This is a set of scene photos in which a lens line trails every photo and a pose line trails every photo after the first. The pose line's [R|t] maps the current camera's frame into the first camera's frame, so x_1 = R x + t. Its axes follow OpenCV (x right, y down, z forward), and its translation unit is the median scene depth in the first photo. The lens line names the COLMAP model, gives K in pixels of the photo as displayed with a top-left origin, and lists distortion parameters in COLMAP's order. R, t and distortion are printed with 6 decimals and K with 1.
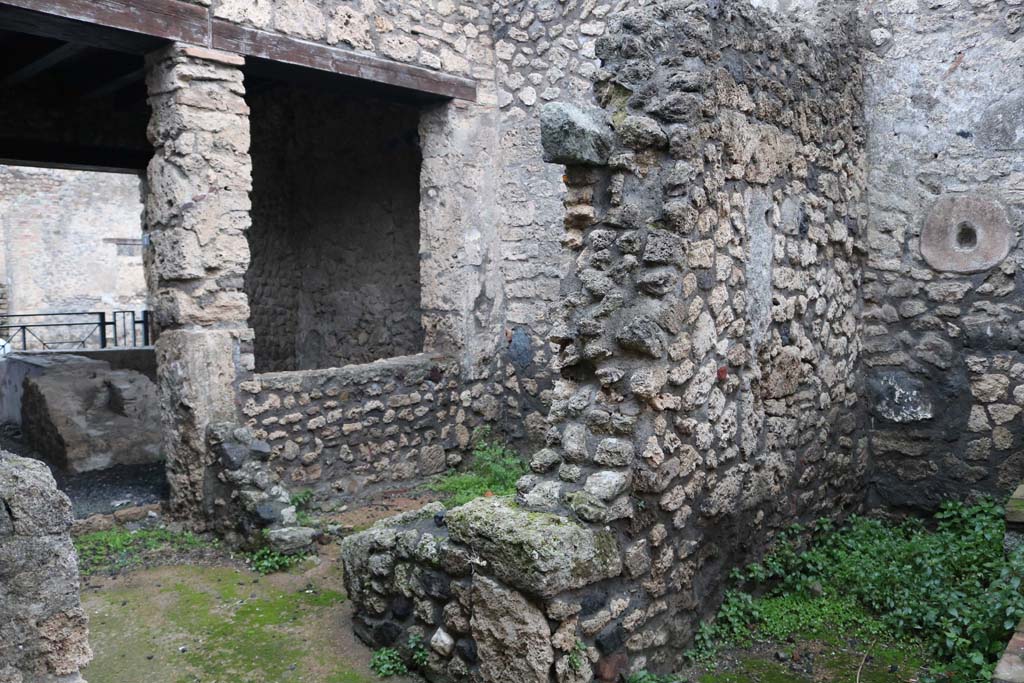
lens RADIAL K [[838.1, 0, 512.0], [0, 838.1, 341.5], [0, 0, 1]] dist [-0.162953, 0.131397]
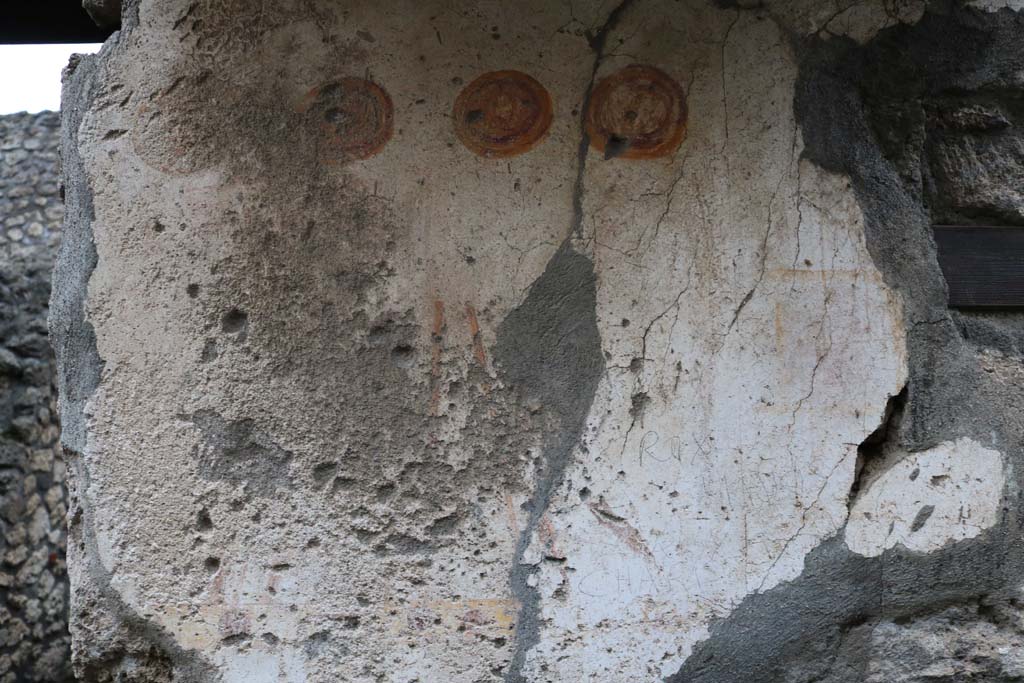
lens RADIAL K [[838.1, 0, 512.0], [0, 838.1, 341.5], [0, 0, 1]] dist [-0.162953, 0.131397]
pose [[0.735159, 0.133218, 0.664676, -0.067924], [0.043845, 0.969103, -0.242728, 0.038893], [-0.676475, 0.207587, 0.706604, -0.317817]]
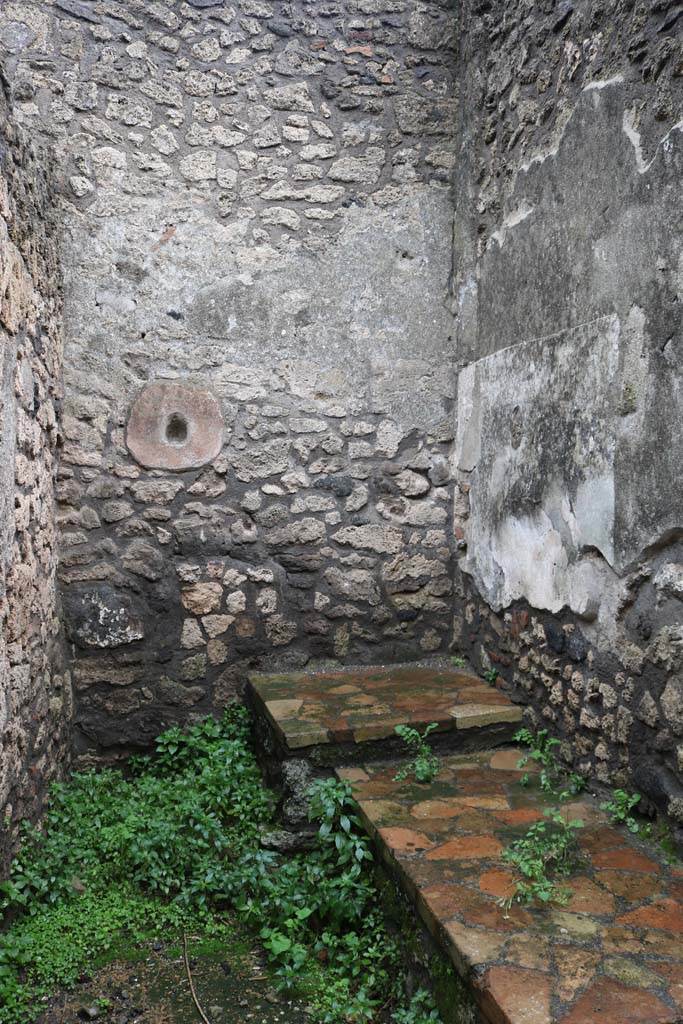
lens RADIAL K [[838.1, 0, 343.6], [0, 838.1, 516.8], [0, 0, 1]] dist [-0.162953, 0.131397]
pose [[0.593411, -0.009134, 0.804848, -0.071829], [0.038028, 0.999137, -0.016699, -0.013468], [-0.804001, 0.040516, 0.593246, 0.347759]]
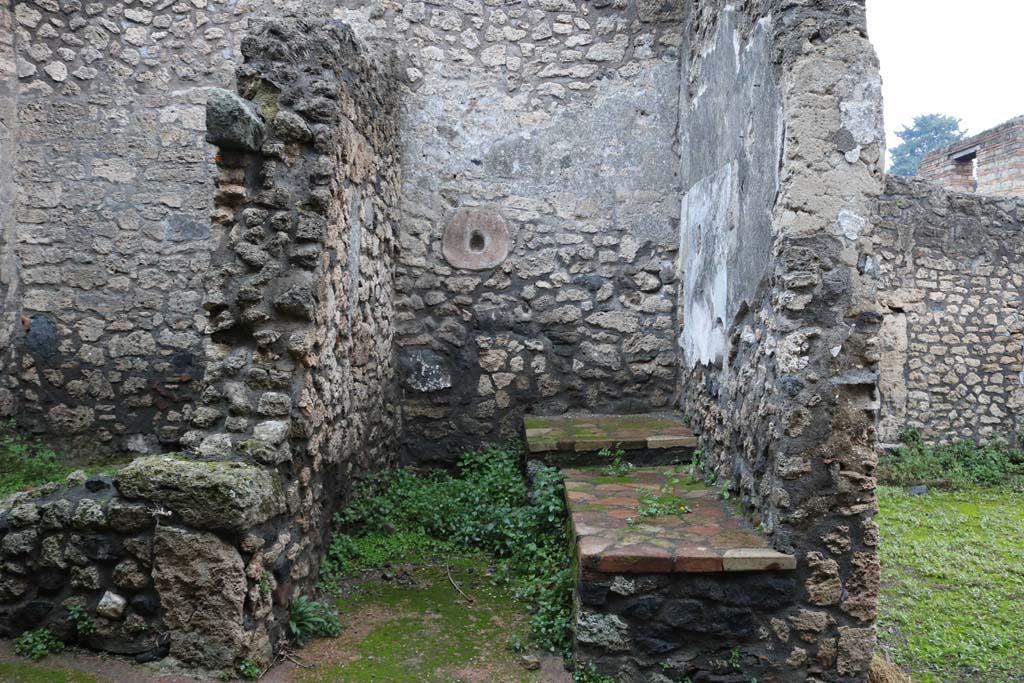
lens RADIAL K [[838.1, 0, 512.0], [0, 838.1, 341.5], [0, 0, 1]] dist [-0.162953, 0.131397]
pose [[0.769933, -0.000238, 0.638124, -0.262713], [0.011208, 0.999851, -0.013150, 0.050125], [-0.638026, 0.017277, 0.769821, -0.055658]]
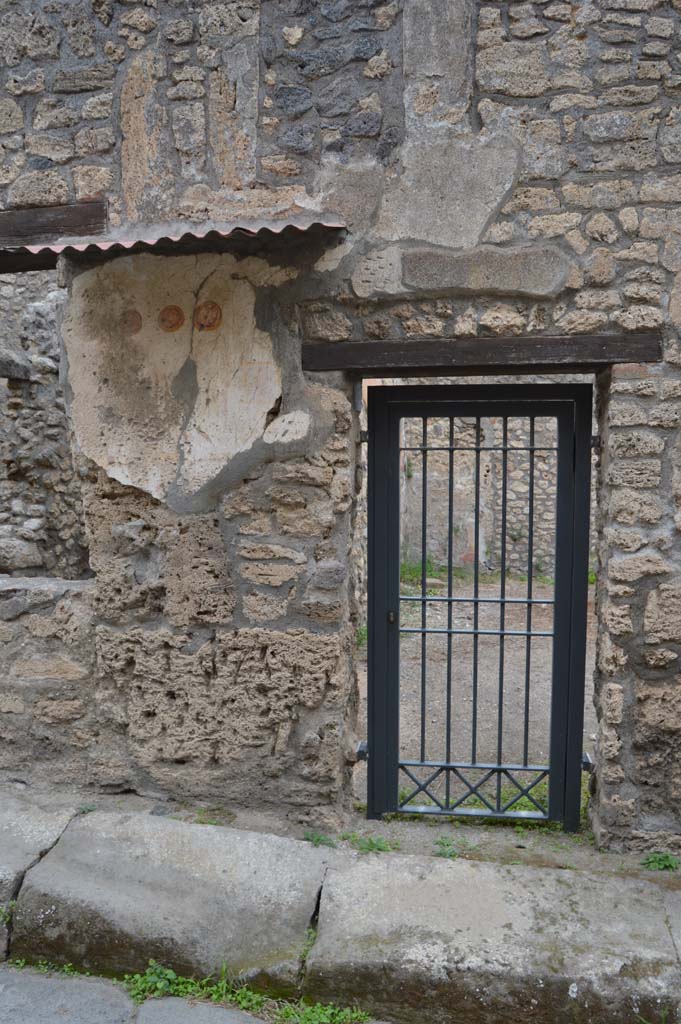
lens RADIAL K [[789.4, 0, 342.6], [0, 789.4, 522.3], [0, 0, 1]] dist [-0.112669, 0.102976]
pose [[0.860014, -0.033870, 0.509145, -0.175305], [0.026953, 0.999417, 0.020958, 0.108072], [-0.509558, -0.004301, 0.860426, -0.905930]]
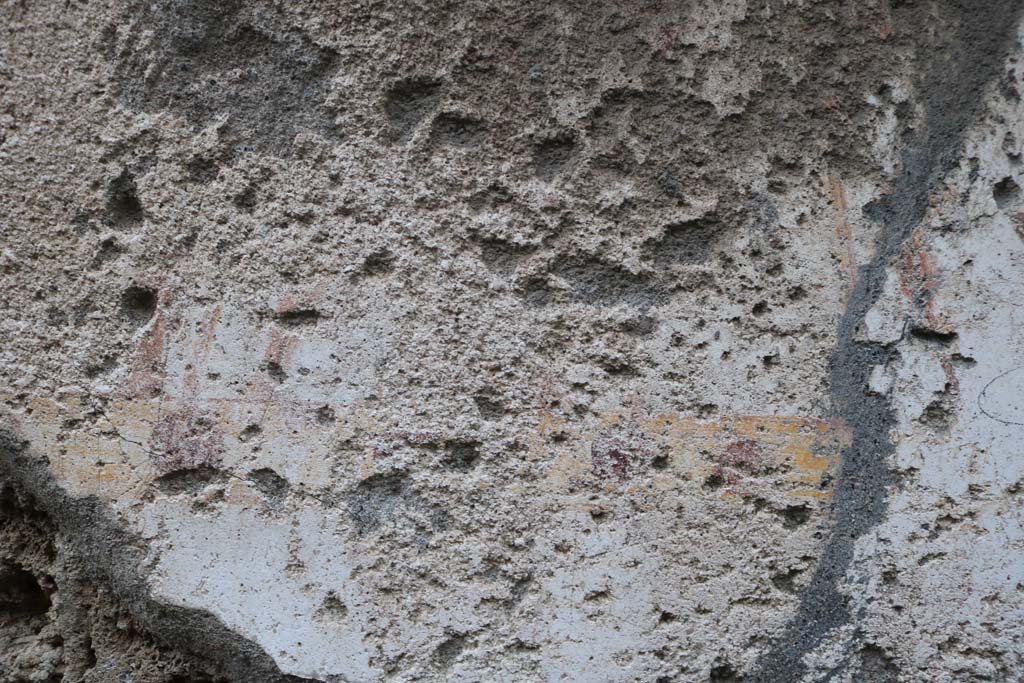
lens RADIAL K [[838.1, 0, 512.0], [0, 838.1, 341.5], [0, 0, 1]] dist [-0.162953, 0.131397]
pose [[0.749594, 0.071387, 0.658037, -0.005666], [-0.016226, 0.995850, -0.089551, 0.051603], [-0.661699, 0.056449, 0.747641, -0.199426]]
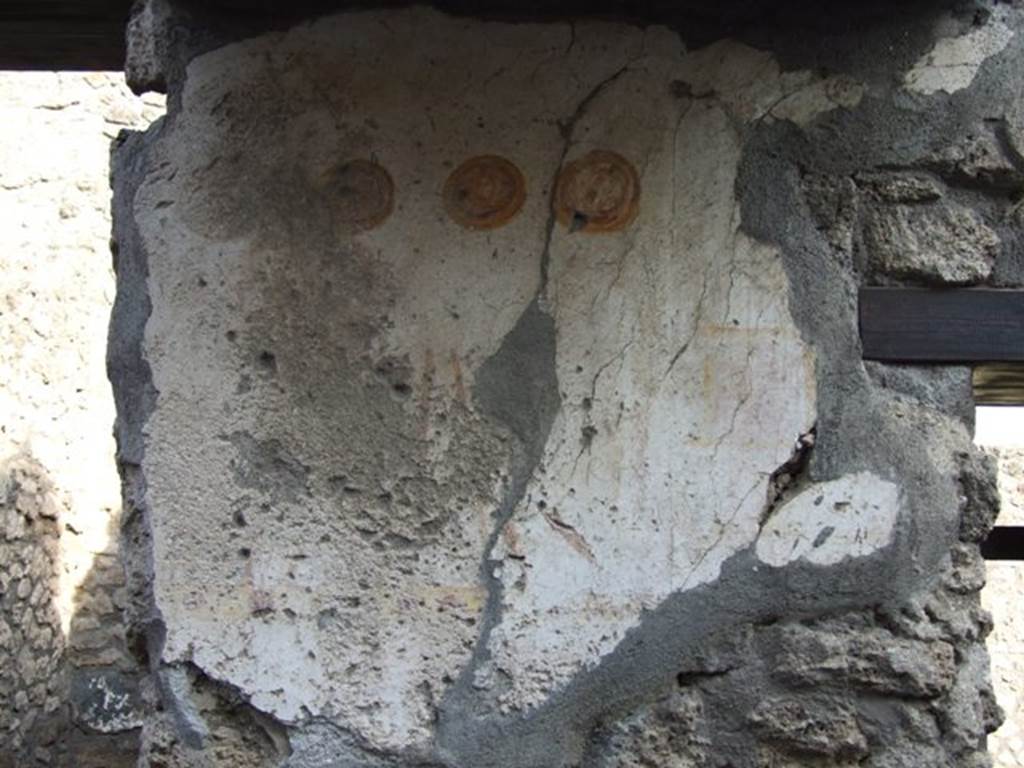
lens RADIAL K [[1401.9, 0, 505.7], [0, 1401.9, 377.7], [0, 0, 1]] dist [-0.115993, 0.411732]
pose [[0.766358, 0.138468, 0.627313, -0.204921], [0.011138, 0.973483, -0.228487, 0.088857], [-0.642317, 0.182090, 0.744495, -0.508162]]
